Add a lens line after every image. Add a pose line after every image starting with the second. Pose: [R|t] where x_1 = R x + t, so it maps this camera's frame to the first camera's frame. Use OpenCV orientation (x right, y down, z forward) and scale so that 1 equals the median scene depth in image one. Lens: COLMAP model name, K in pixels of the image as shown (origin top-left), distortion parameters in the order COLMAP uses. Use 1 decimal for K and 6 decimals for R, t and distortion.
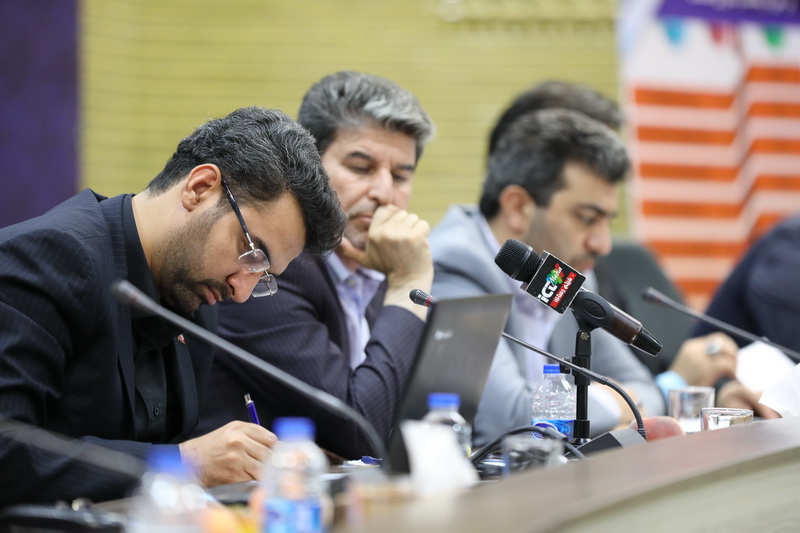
lens RADIAL K [[4648.4, 0, 400.0], [0, 4648.4, 266.5], [0, 0, 1]] dist [1.075446, -5.686609]
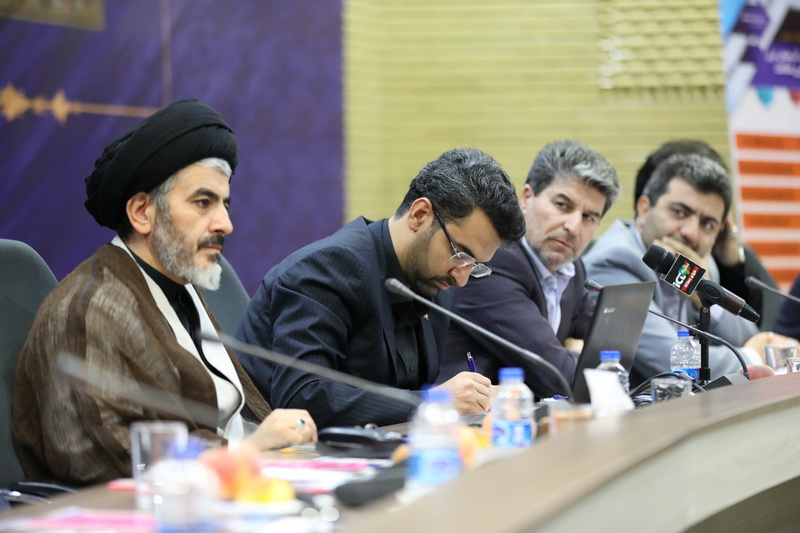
lens RADIAL K [[3786.6, 0, 400.0], [0, 3786.6, 266.5], [0, 0, 1]] dist [0.079940, 5.095053]
pose [[0.998930, -0.020656, -0.041375, -0.006373], [0.020552, 0.999785, -0.002924, 0.002892], [0.041426, 0.002071, 0.999139, -0.183794]]
